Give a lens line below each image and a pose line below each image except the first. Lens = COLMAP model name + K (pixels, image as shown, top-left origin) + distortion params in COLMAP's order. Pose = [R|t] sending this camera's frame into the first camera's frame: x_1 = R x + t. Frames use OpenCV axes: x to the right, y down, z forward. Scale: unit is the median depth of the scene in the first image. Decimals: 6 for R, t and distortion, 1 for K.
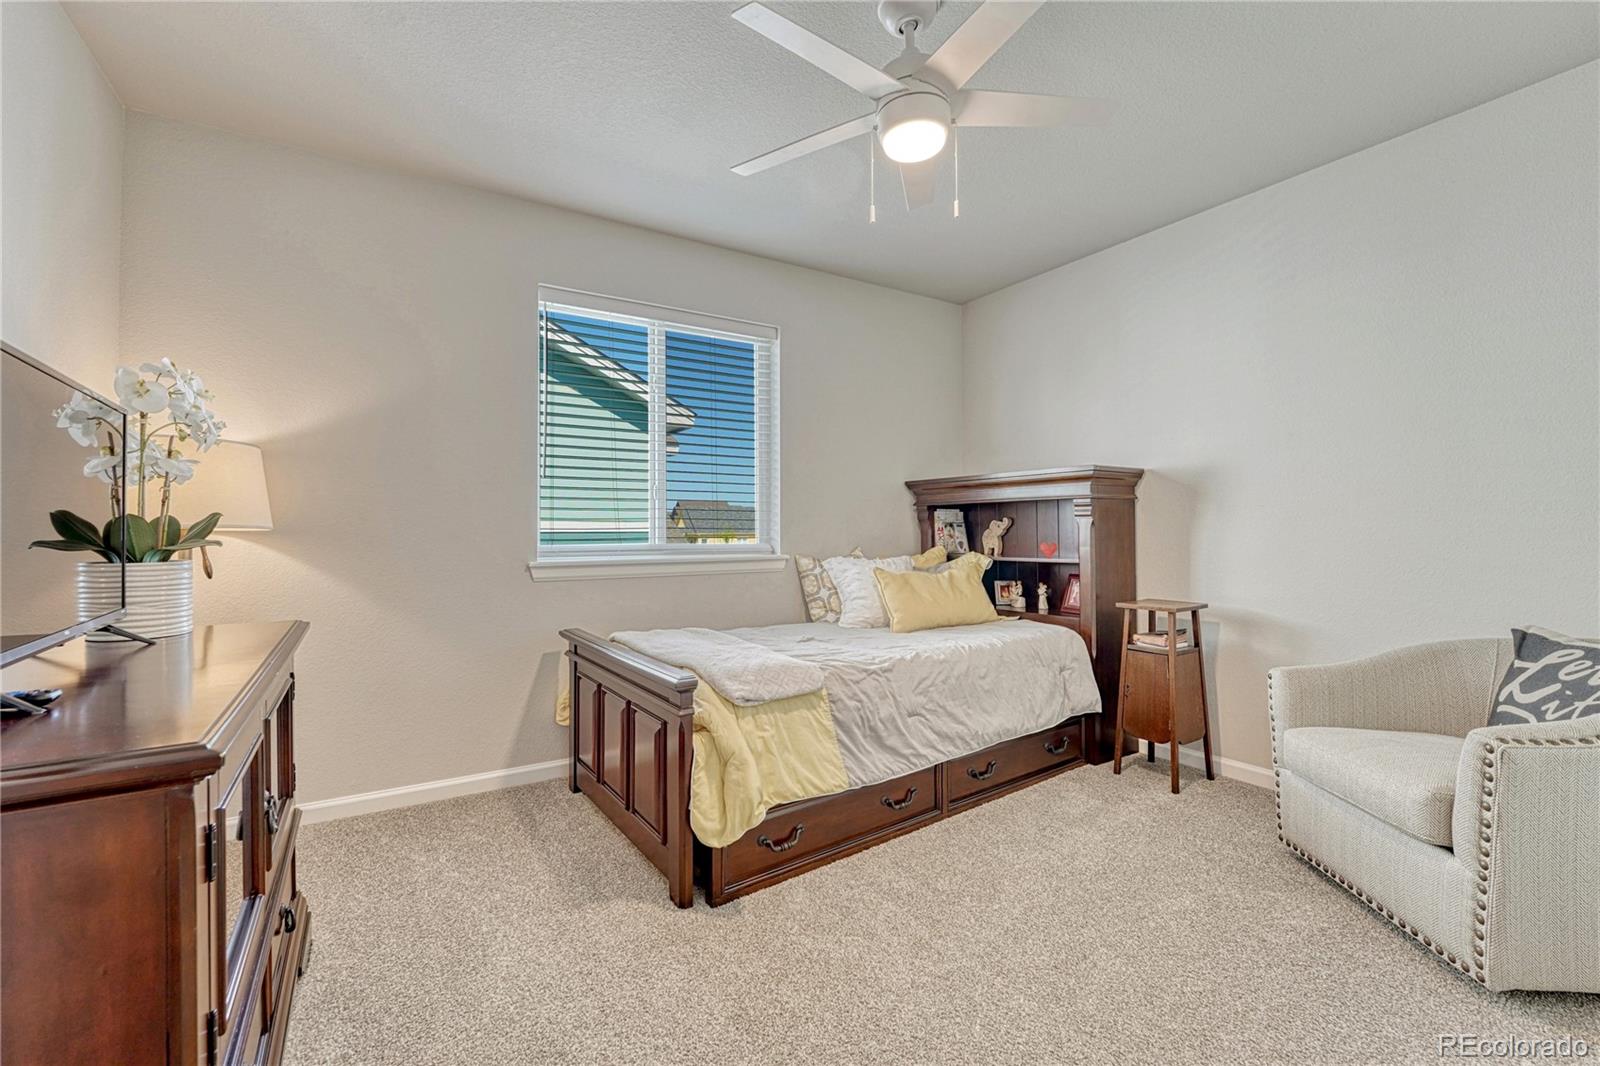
lens RADIAL K [[703.5, 0, 800.0], [0, 703.5, 533.0], [0, 0, 1]] dist [-0.000695, -0.000634]
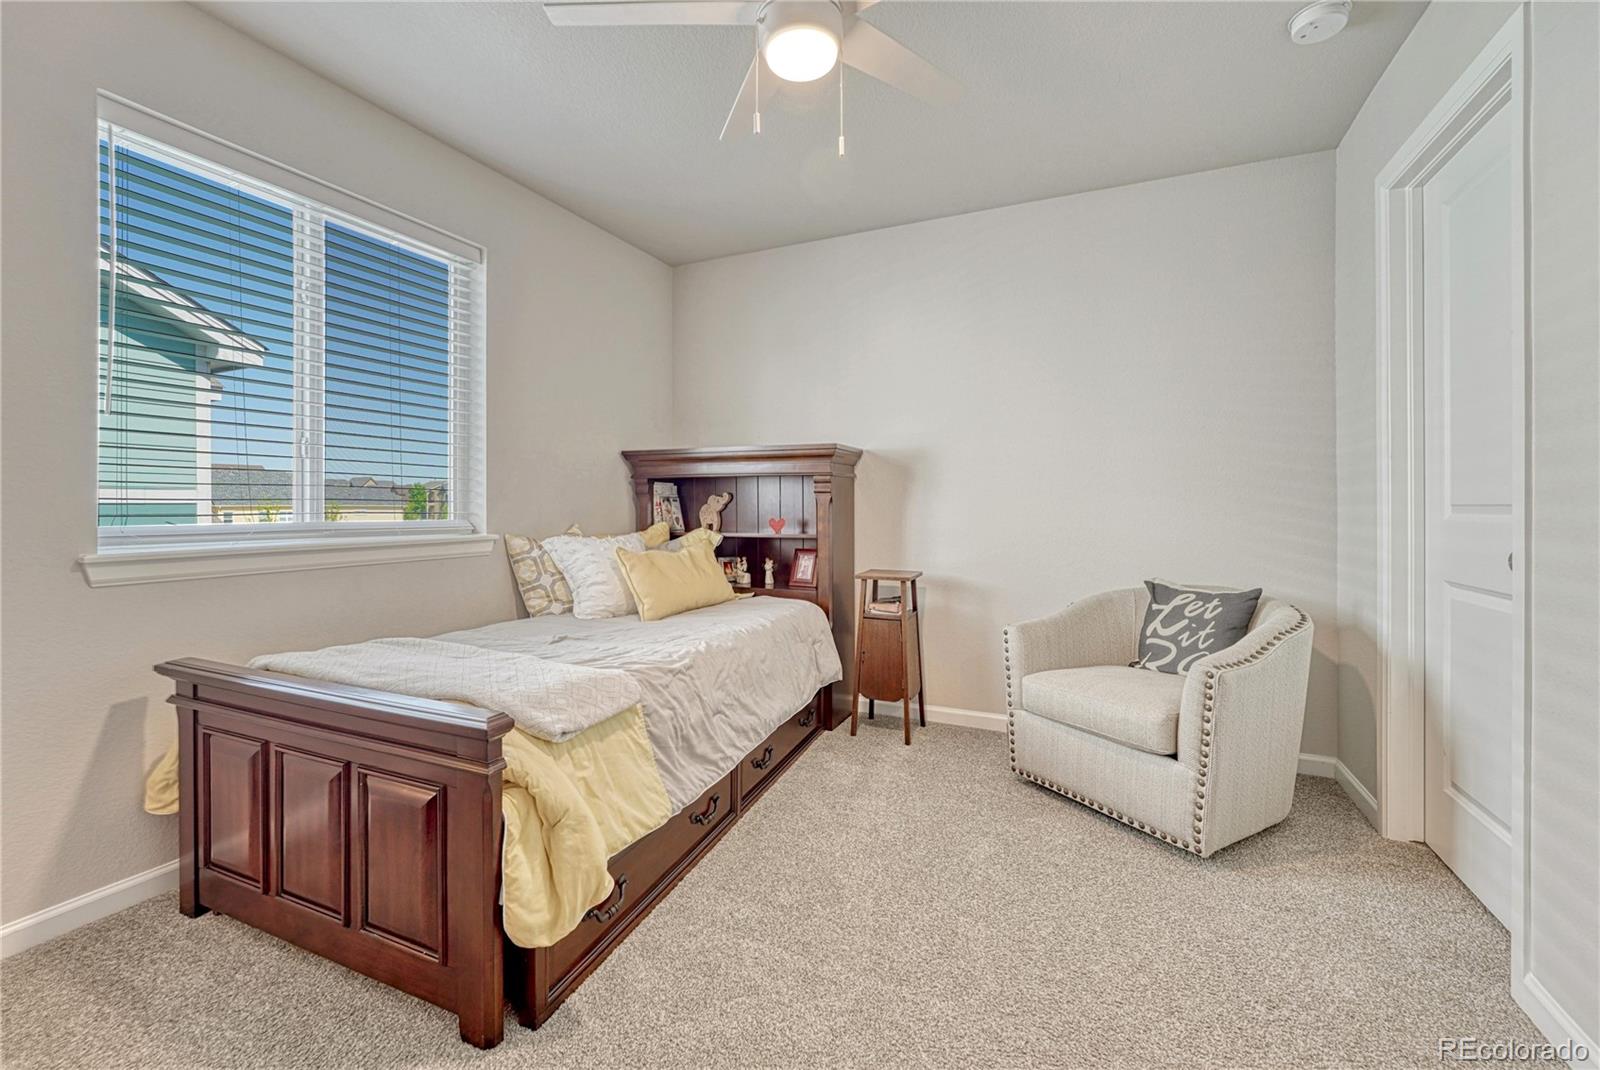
lens RADIAL K [[686.5, 0, 801.8], [0, 686.5, 515.9], [0, 0, 1]] dist [-0.009369, -0.000140]
pose [[0.838197, -0.002716, 0.545361, -0.211848], [-0.004000, 0.999930, 0.011128, -0.000567], [-0.545353, -0.011509, 0.838128, 0.212124]]
